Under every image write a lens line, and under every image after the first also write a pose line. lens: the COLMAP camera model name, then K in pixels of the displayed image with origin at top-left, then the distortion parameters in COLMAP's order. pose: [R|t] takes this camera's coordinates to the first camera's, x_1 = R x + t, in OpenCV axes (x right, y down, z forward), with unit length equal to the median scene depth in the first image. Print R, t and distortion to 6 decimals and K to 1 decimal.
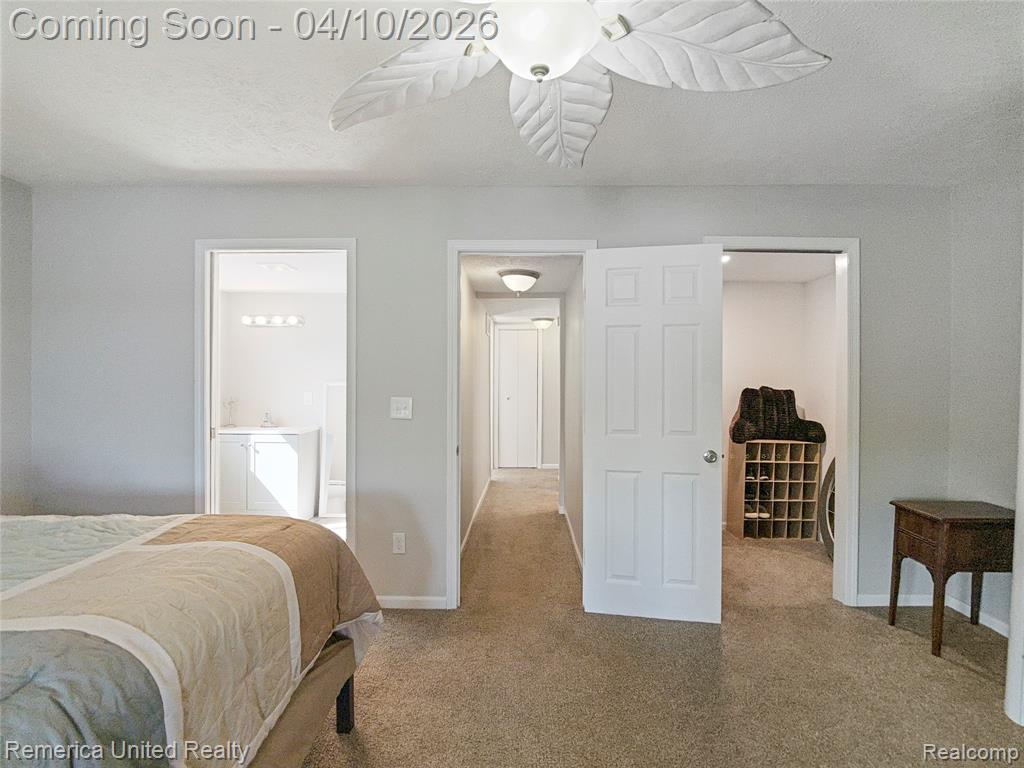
lens RADIAL K [[523.8, 0, 514.6], [0, 523.8, 382.9], [0, 0, 1]] dist [-0.026289, -0.006646]
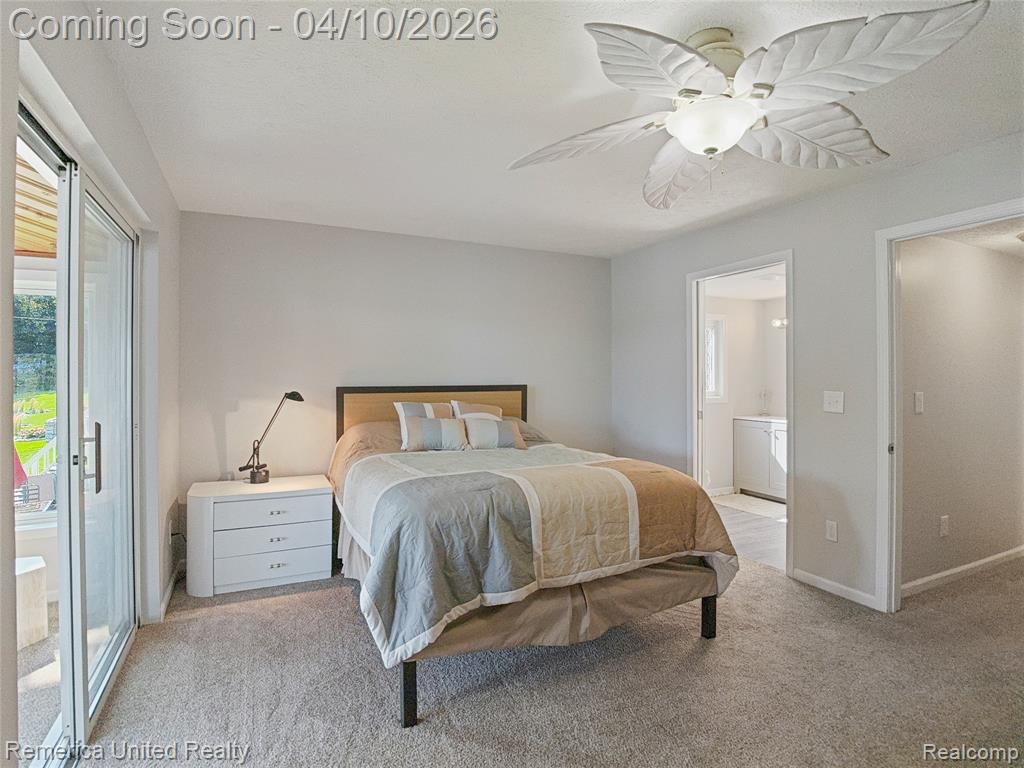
lens RADIAL K [[523.8, 0, 515.0], [0, 523.8, 379.8], [0, 0, 1]] dist [-0.026289, -0.006646]
pose [[0.444557, 0.004244, -0.895740, 0.457684], [-0.001008, 0.999991, 0.004238, -0.000033], [0.895750, -0.000981, 0.444557, -0.035140]]
